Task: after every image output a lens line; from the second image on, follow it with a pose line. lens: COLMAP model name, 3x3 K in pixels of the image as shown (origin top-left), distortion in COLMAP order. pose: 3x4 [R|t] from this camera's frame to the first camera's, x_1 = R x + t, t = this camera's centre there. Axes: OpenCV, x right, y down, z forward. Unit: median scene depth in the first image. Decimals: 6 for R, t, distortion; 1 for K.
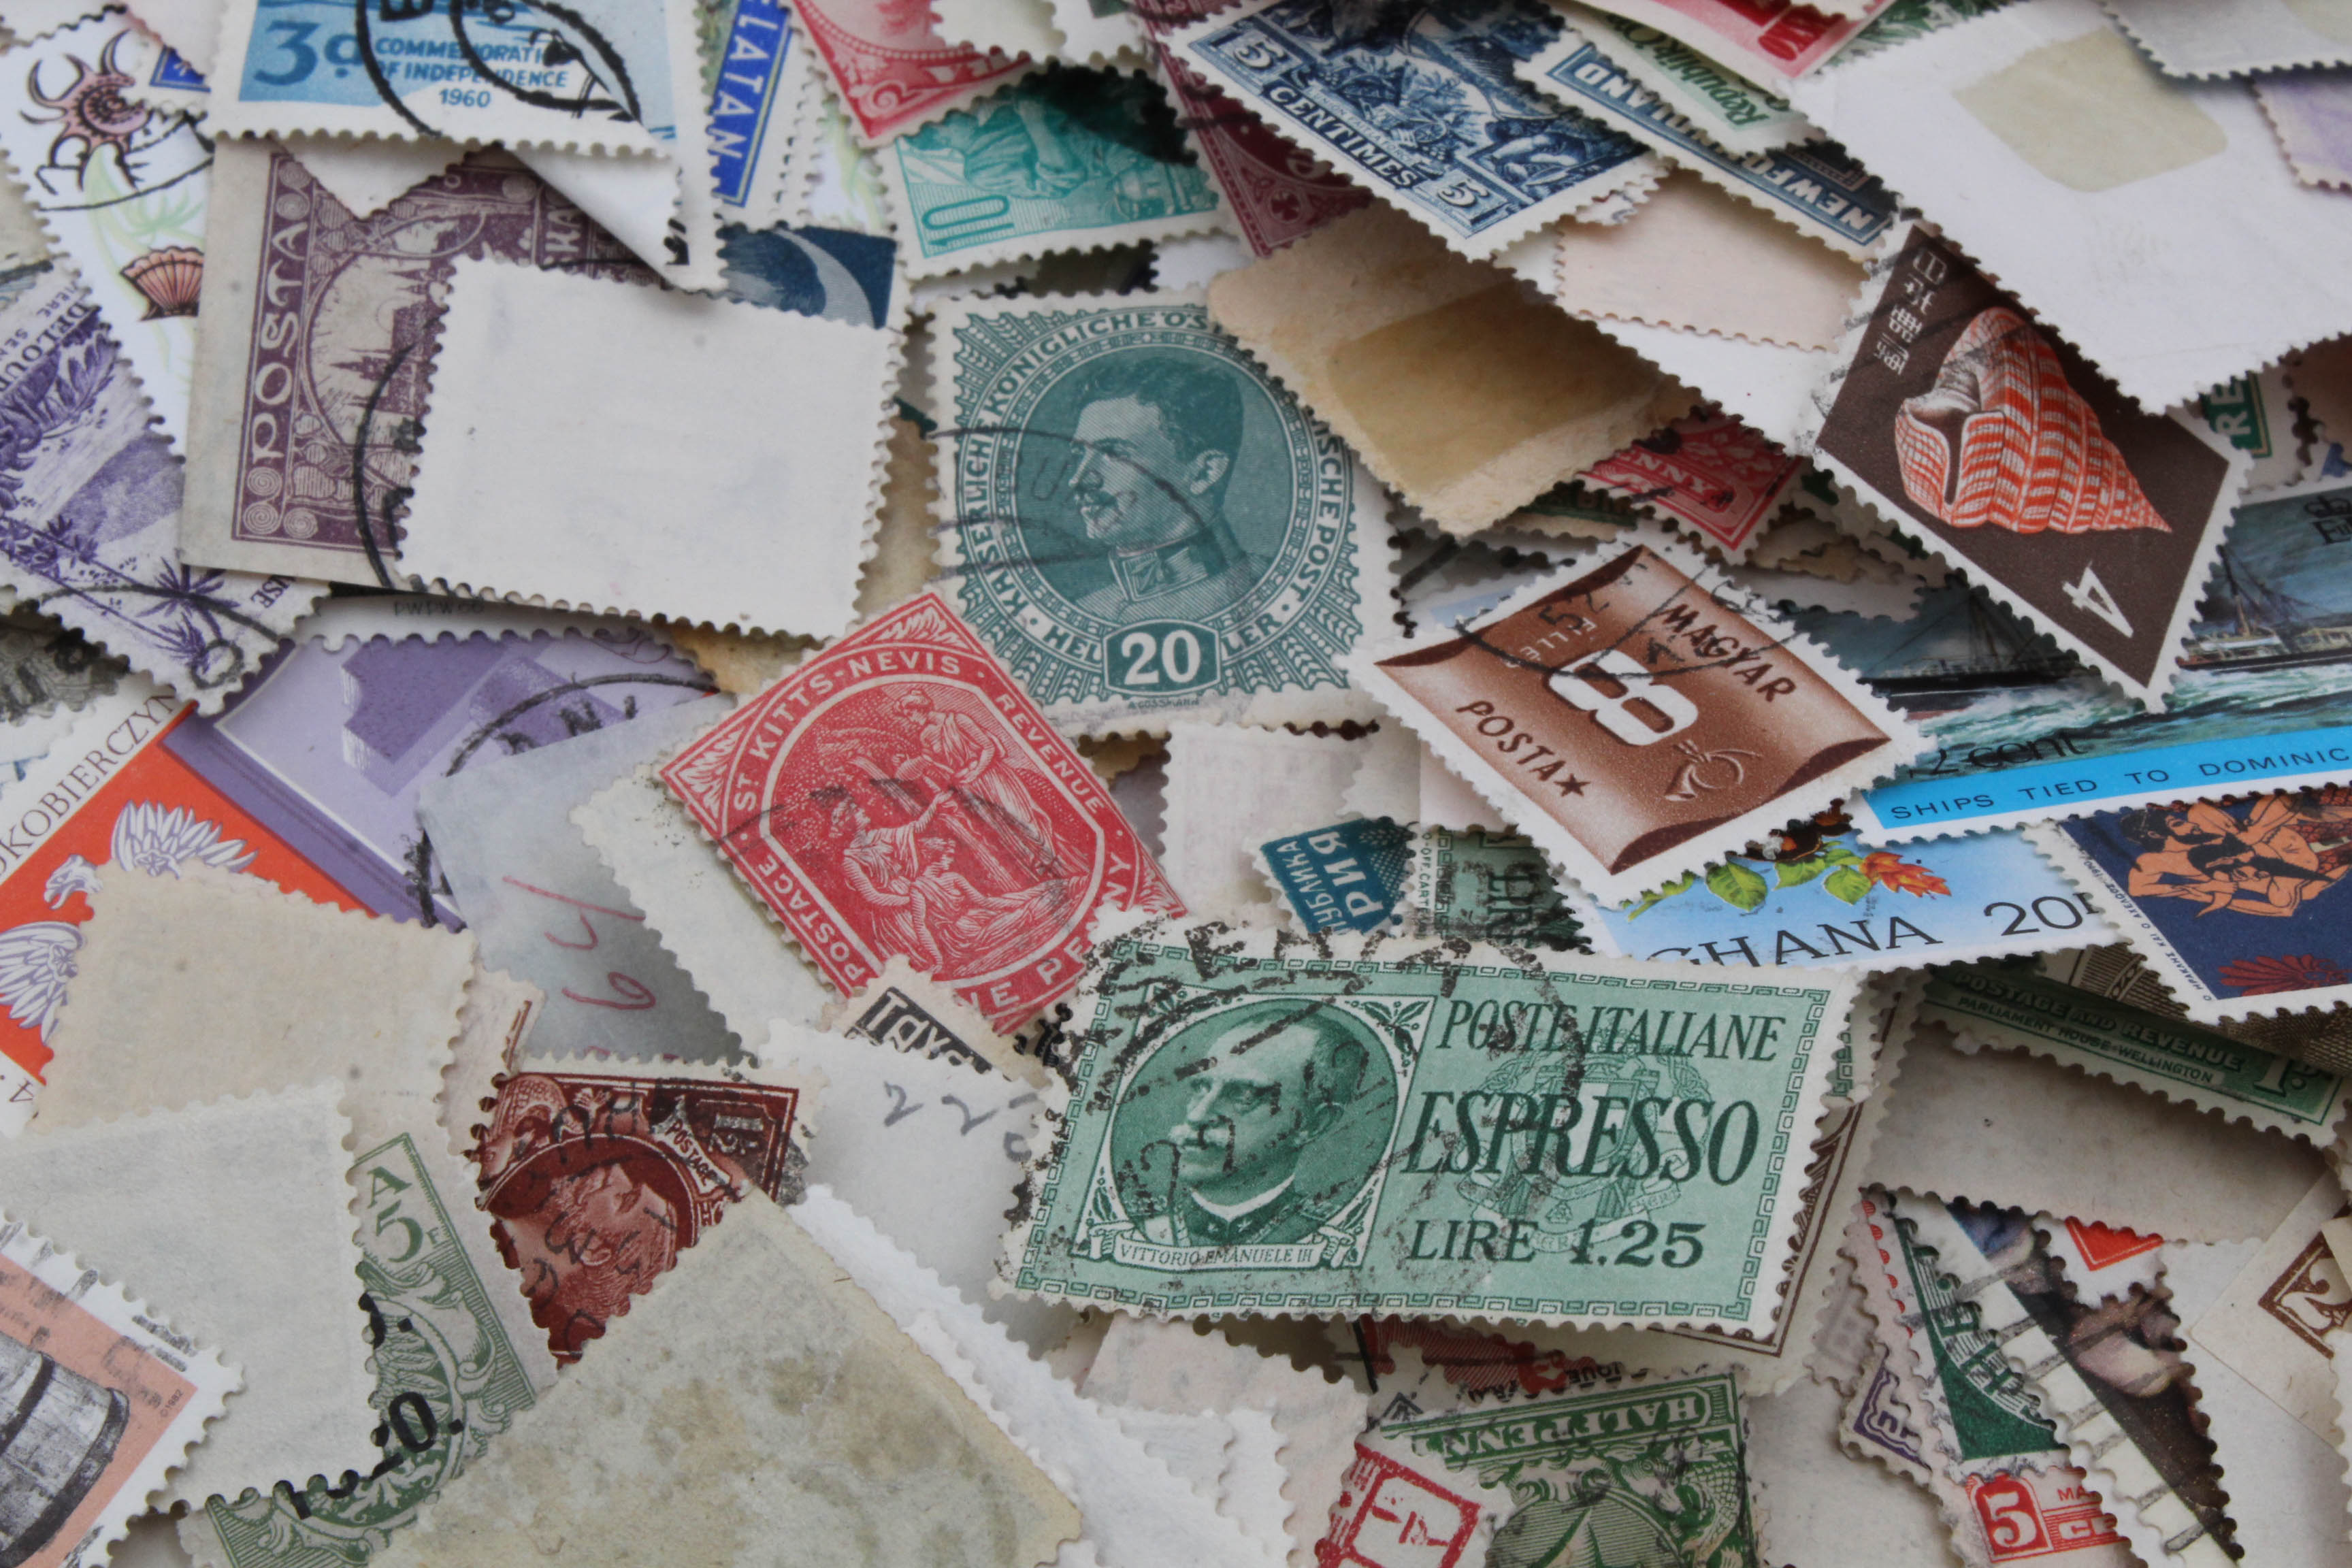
lens RADIAL K [[5007.9, 0, 1176.0], [0, 5007.9, 784.0], [0, 0, 1]] dist [0.037601, 0.562169]
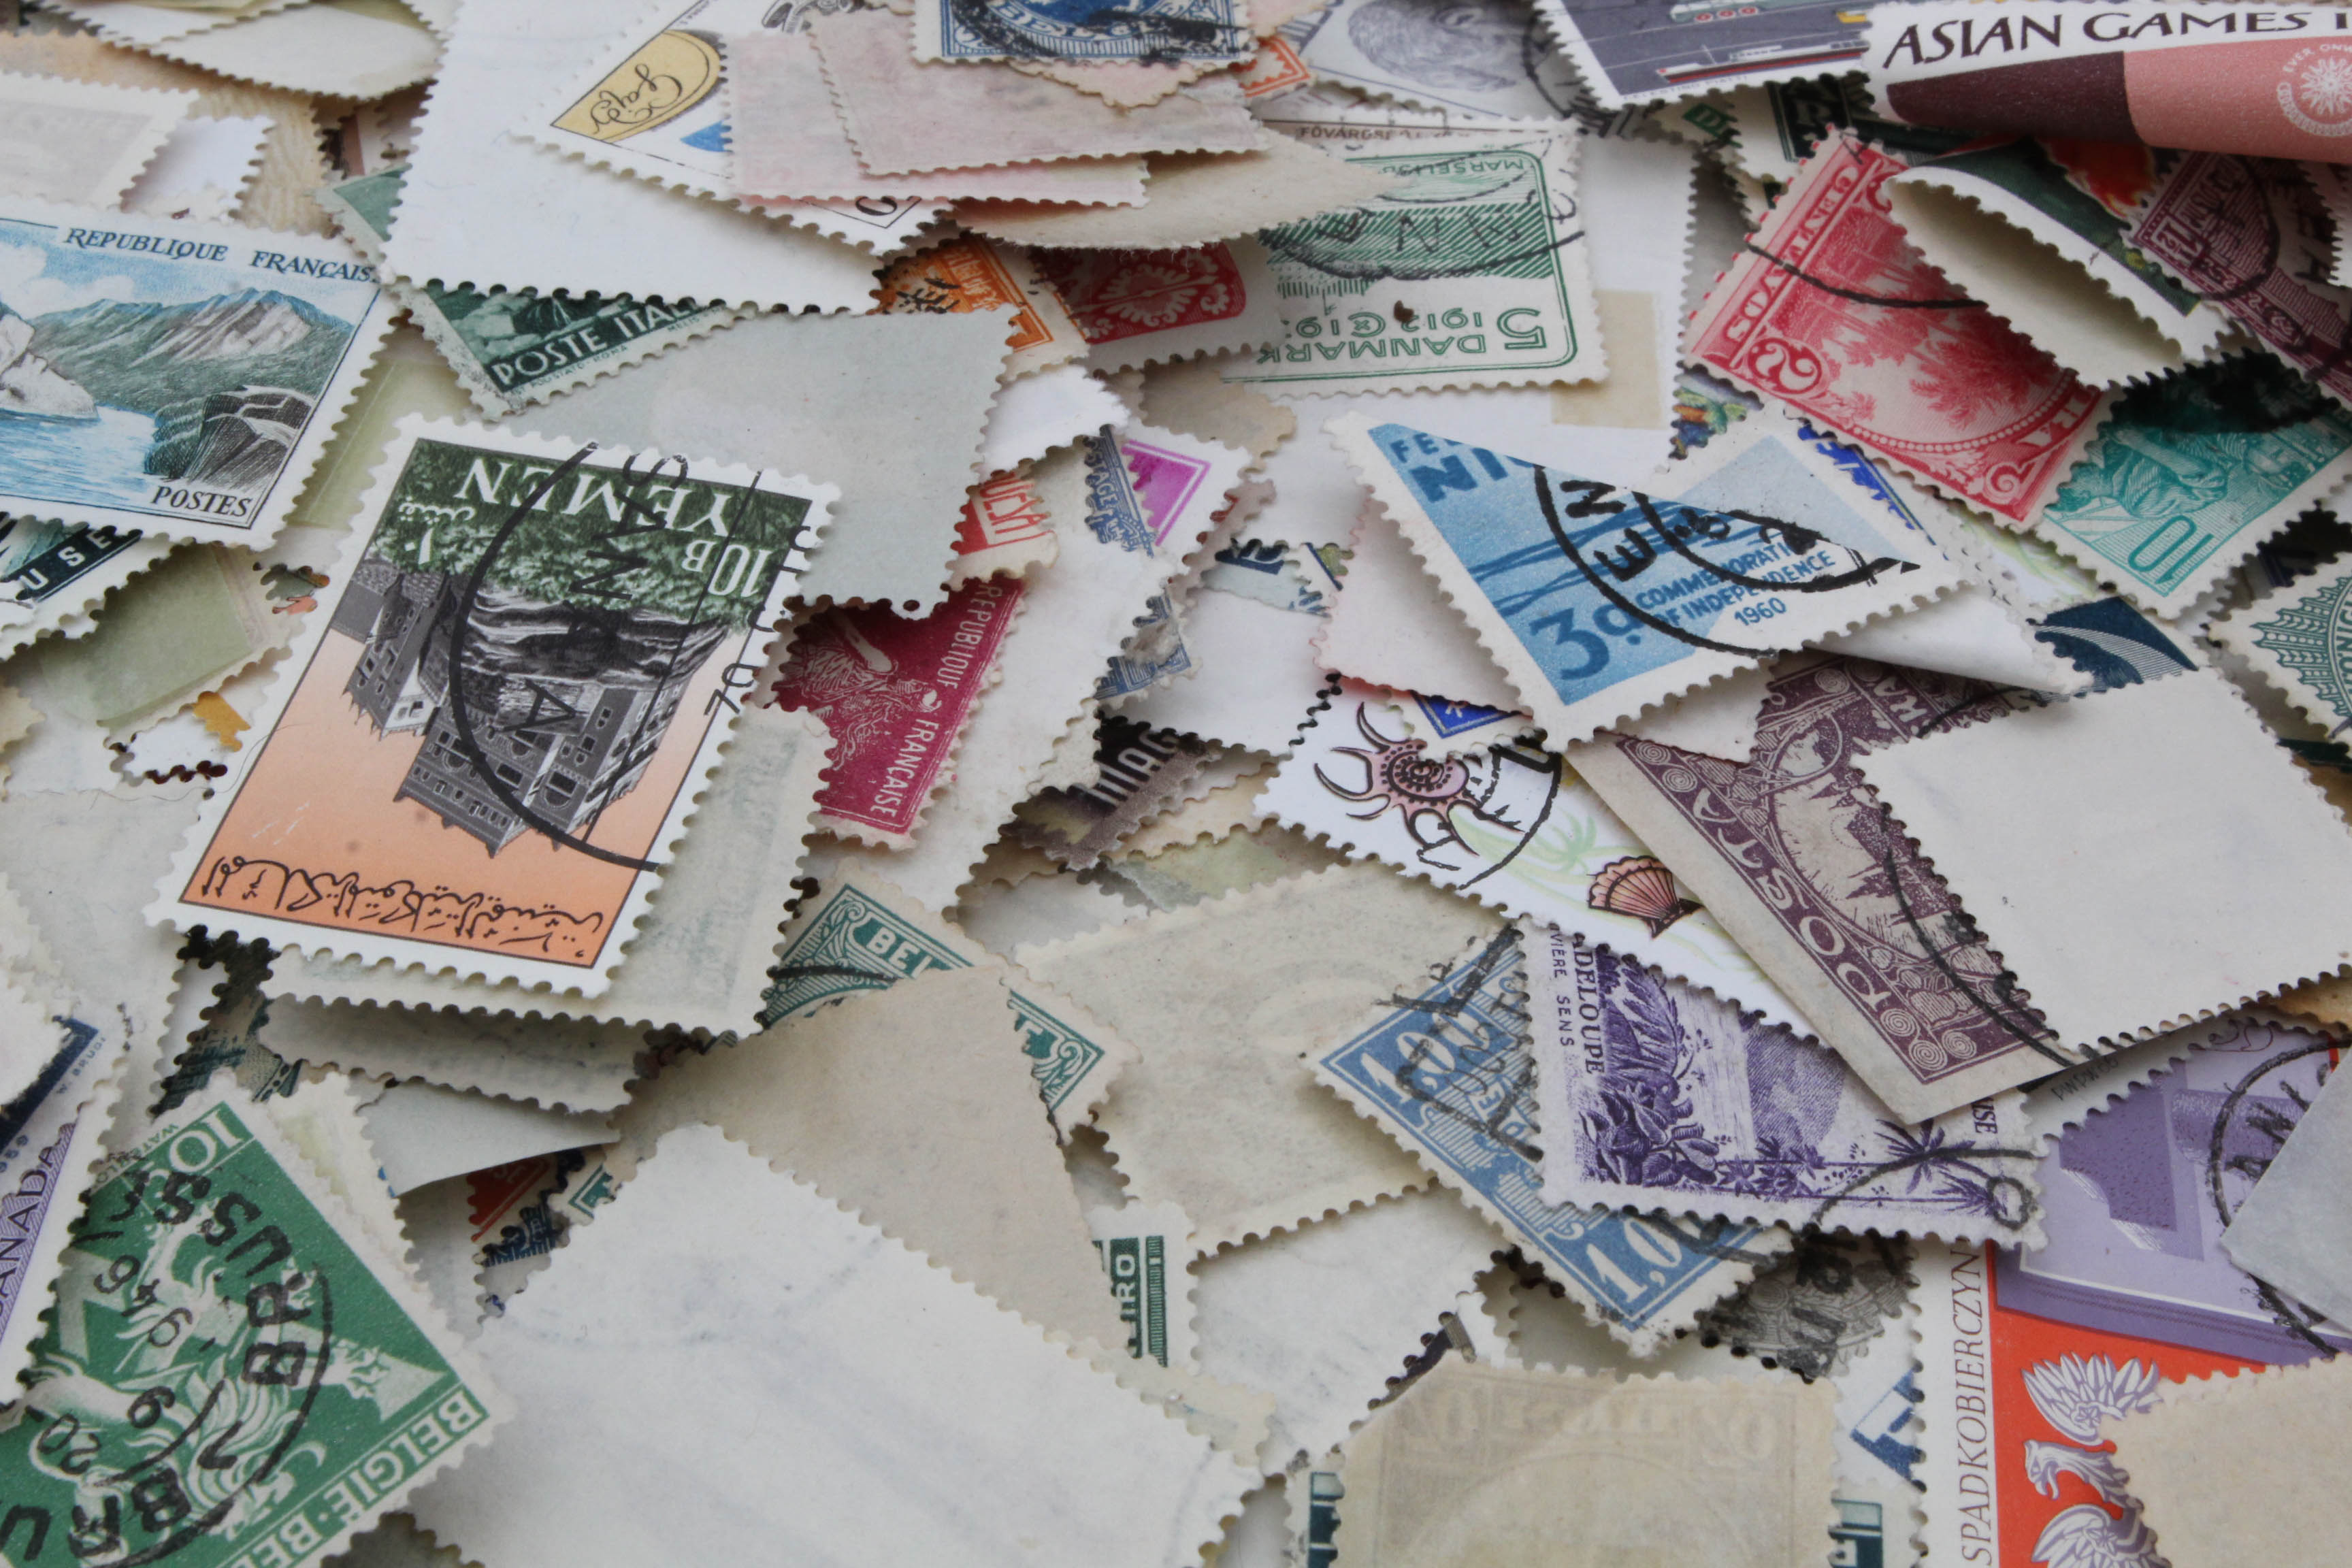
lens RADIAL K [[5007.9, 0, 1176.0], [0, 5007.9, 784.0], [0, 0, 1]] dist [0.037601, 0.562169]
pose [[0.842466, -0.379470, 0.382431, -0.618700], [0.434248, 0.898436, -0.065134, -0.095437], [-0.318873, 0.220943, 0.921686, 0.174042]]
